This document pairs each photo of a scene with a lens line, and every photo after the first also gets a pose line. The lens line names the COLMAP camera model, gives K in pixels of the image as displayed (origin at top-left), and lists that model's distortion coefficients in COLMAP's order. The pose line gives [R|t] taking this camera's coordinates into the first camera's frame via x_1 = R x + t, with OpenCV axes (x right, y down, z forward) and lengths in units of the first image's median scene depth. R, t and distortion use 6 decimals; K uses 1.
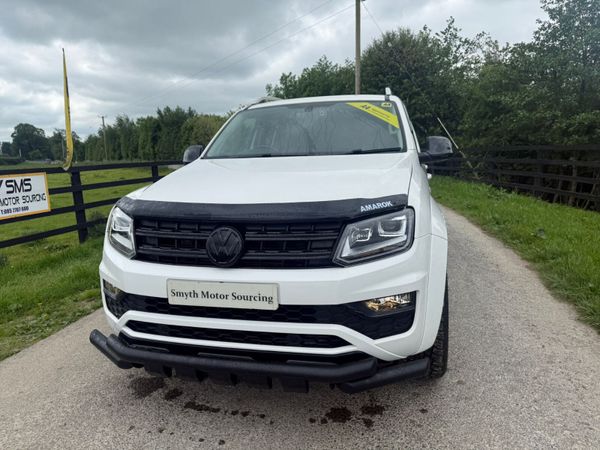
lens RADIAL K [[431.0, 0, 294.7], [0, 431.0, 229.3], [0, 0, 1]] dist [0.014277, -0.025262]
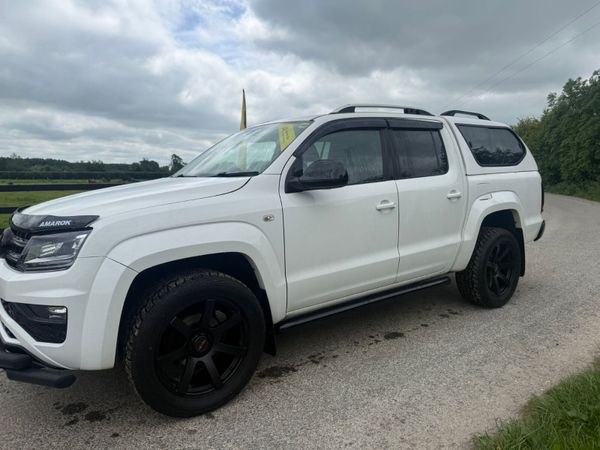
lens RADIAL K [[431.0, 0, 294.5], [0, 431.0, 226.6], [0, 0, 1]] dist [0.014277, -0.025262]
pose [[0.777384, 0.095122, -0.621792, 0.959426], [-0.123739, 0.992311, -0.002897, -0.083109], [0.616735, 0.079192, 0.783177, 0.354909]]
